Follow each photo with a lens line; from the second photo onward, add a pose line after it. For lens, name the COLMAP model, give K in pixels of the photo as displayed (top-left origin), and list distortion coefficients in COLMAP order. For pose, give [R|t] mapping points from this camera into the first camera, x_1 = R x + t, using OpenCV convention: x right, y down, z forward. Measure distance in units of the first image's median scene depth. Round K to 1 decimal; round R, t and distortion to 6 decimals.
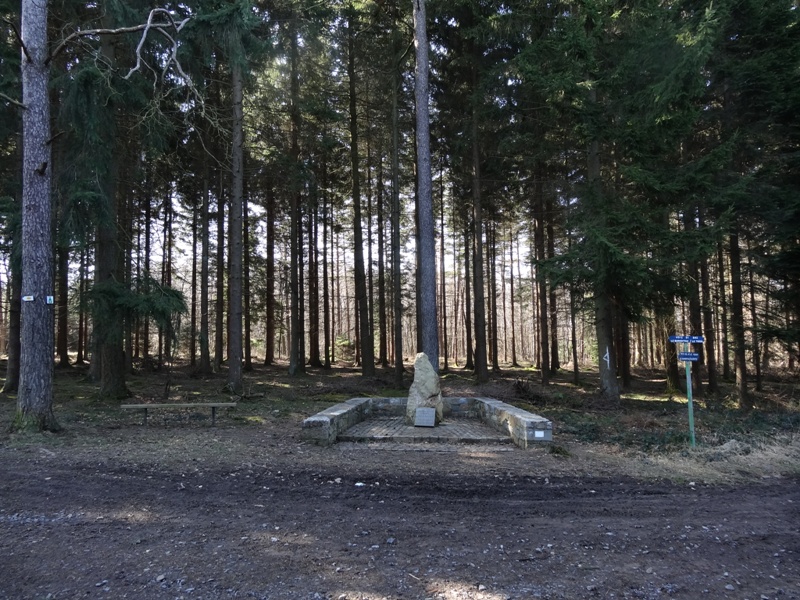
lens RADIAL K [[594.2, 0, 400.0], [0, 594.2, 300.0], [0, 0, 1]] dist [-0.004073, -0.001688]
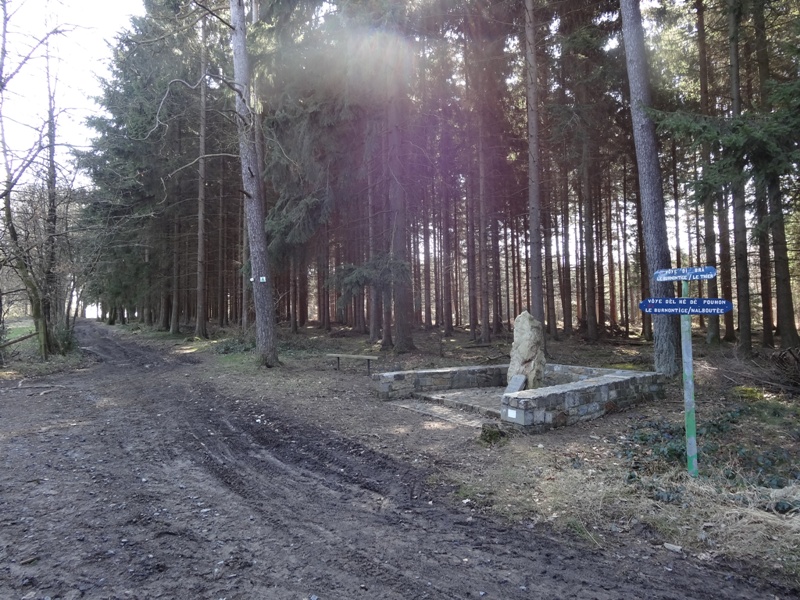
lens RADIAL K [[594.2, 0, 400.0], [0, 594.2, 300.0], [0, 0, 1]] dist [-0.004073, -0.001688]
pose [[0.506928, -0.033626, -0.861333, 0.675060], [0.076230, 0.997073, 0.005939, 0.053442], [0.858611, -0.068670, 0.508007, 0.410637]]
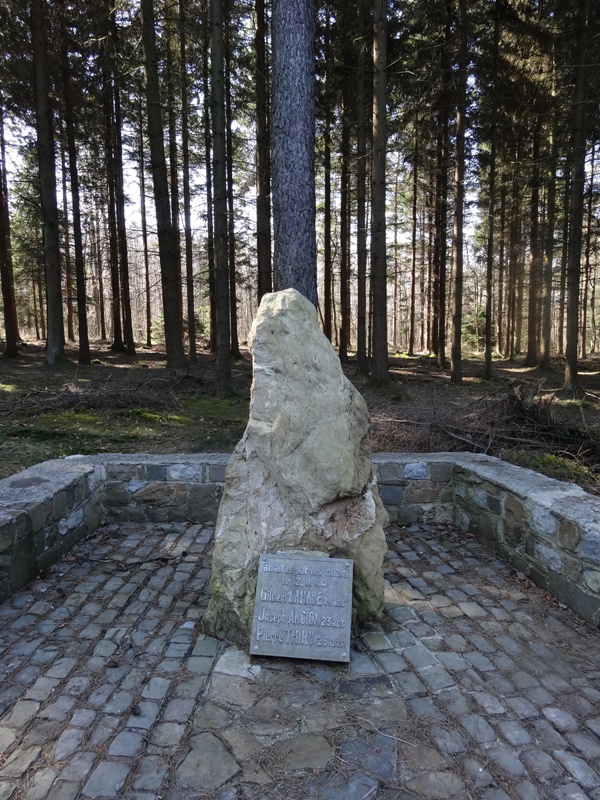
lens RADIAL K [[594.2, 0, 300.0], [0, 594.2, 400.0], [0, 0, 1]] dist [-0.004073, -0.001688]
pose [[0.995095, -0.002454, 0.098895, 0.020538], [-0.016514, 0.981544, 0.190522, 0.086172], [-0.097537, -0.191221, 0.976689, 0.783186]]
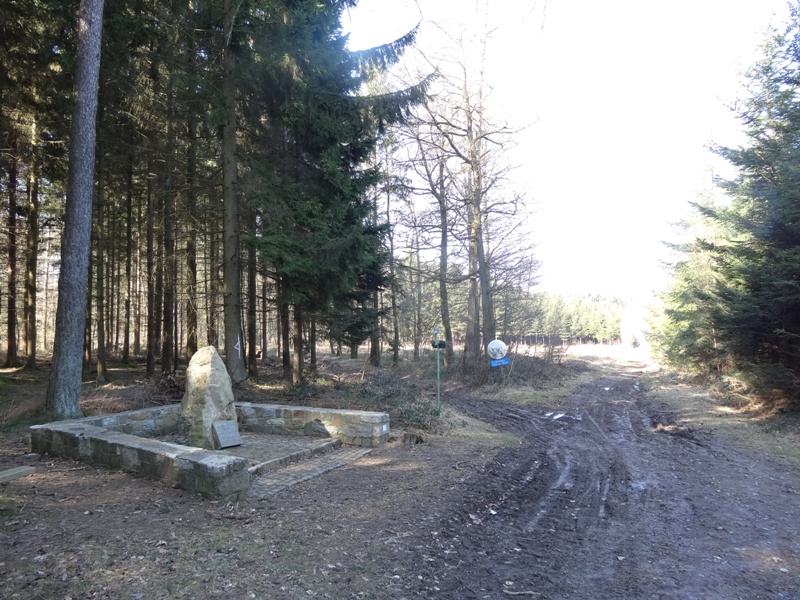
lens RADIAL K [[594.2, 0, 400.0], [0, 594.2, 300.0], [0, 0, 1]] dist [-0.004073, -0.001688]
pose [[0.371861, 0.048953, 0.926997, -0.546856], [-0.076451, 0.996831, -0.021973, 0.030102], [-0.925135, -0.062699, 0.374425, 0.514228]]
